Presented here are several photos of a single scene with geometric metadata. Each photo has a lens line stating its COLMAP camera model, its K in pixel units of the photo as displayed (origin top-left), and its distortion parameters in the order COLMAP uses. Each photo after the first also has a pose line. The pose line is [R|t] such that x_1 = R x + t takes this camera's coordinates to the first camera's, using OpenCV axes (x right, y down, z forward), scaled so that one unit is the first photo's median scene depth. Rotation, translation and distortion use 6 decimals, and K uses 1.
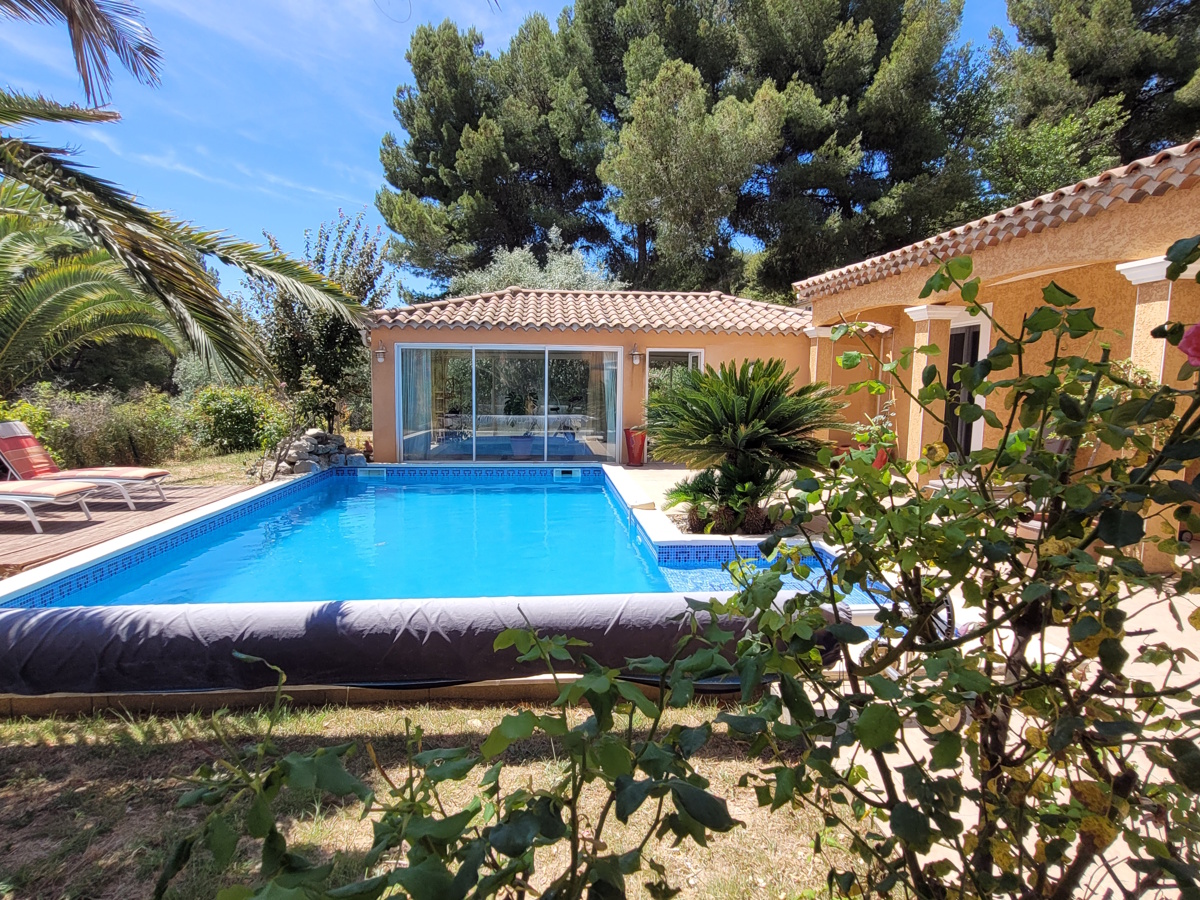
lens RADIAL K [[670.9, 0, 597.3], [0, 670.9, 452.2], [0, 0, 1]] dist [-0.007805, -0.002306]
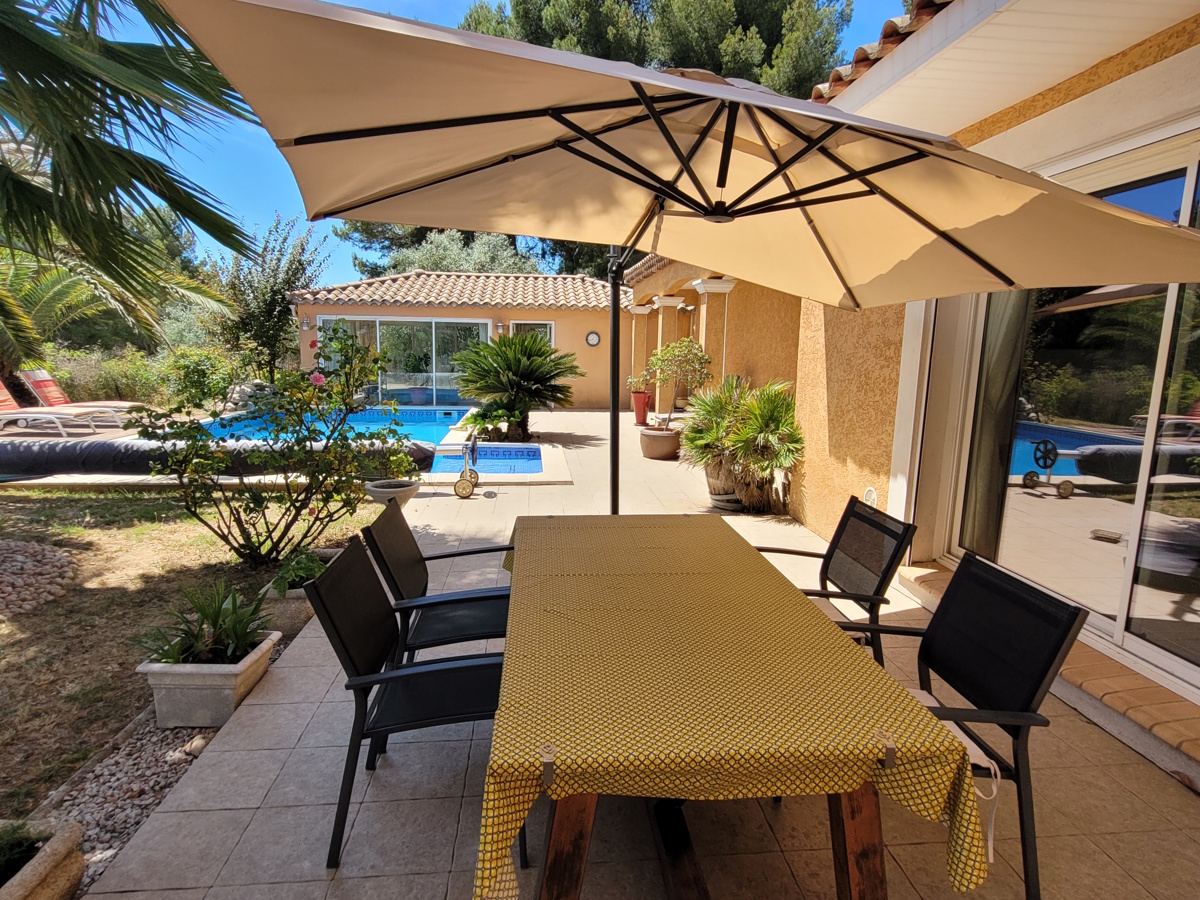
lens RADIAL K [[668.9, 0, 595.8], [0, 668.9, 456.6], [0, 0, 1]] dist [-0.007269, 0.000098]
pose [[0.999842, 0.006862, 0.016373, 0.154855], [-0.007862, 0.998060, 0.061767, 0.020237], [-0.015917, -0.061886, 0.997956, -0.230881]]
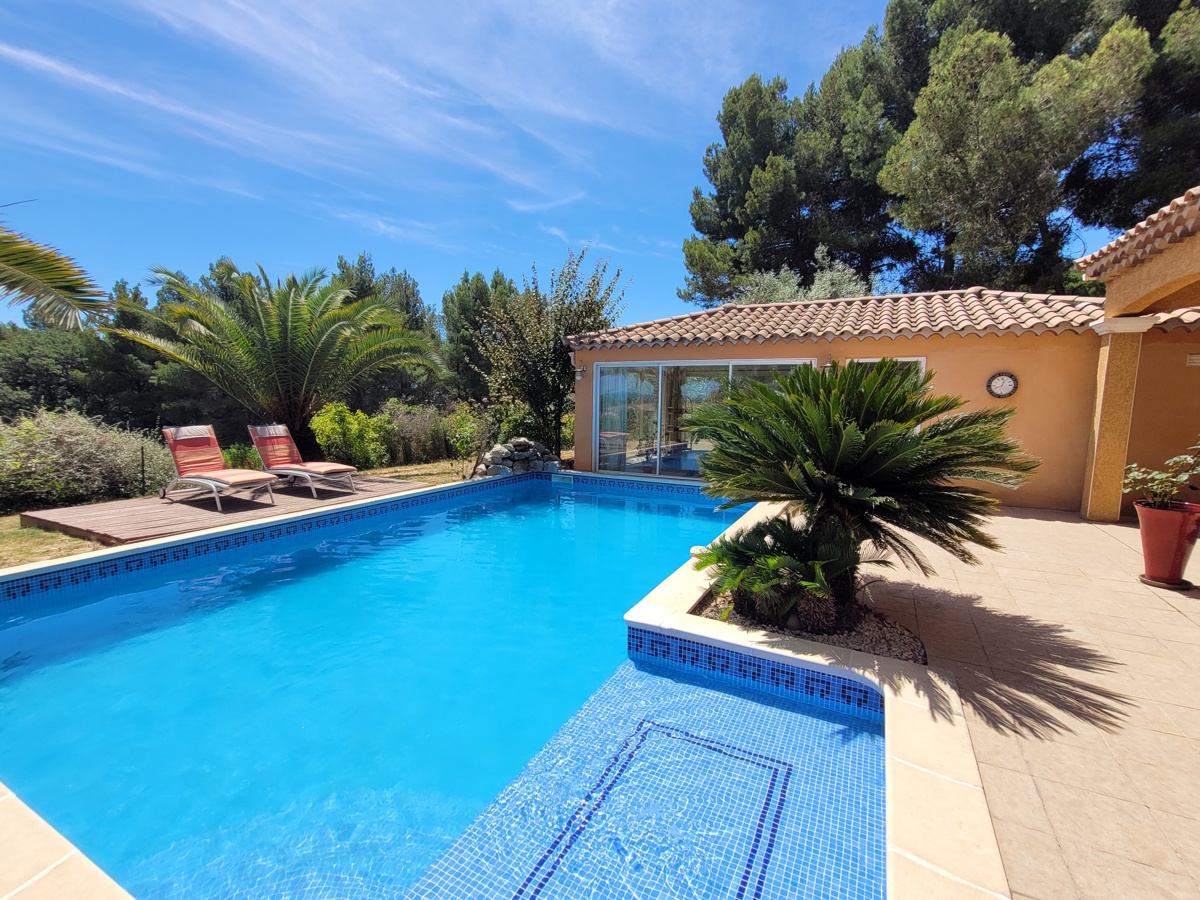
lens RADIAL K [[545.2, 0, 602.0], [0, 545.2, 454.1], [0, 0, 1]] dist [0.004695, 0.001217]
pose [[0.849487, 0.056593, -0.524566, 0.126256], [-0.059186, 0.998177, 0.011843, -0.016282], [0.524279, 0.020986, 0.851288, 0.163070]]
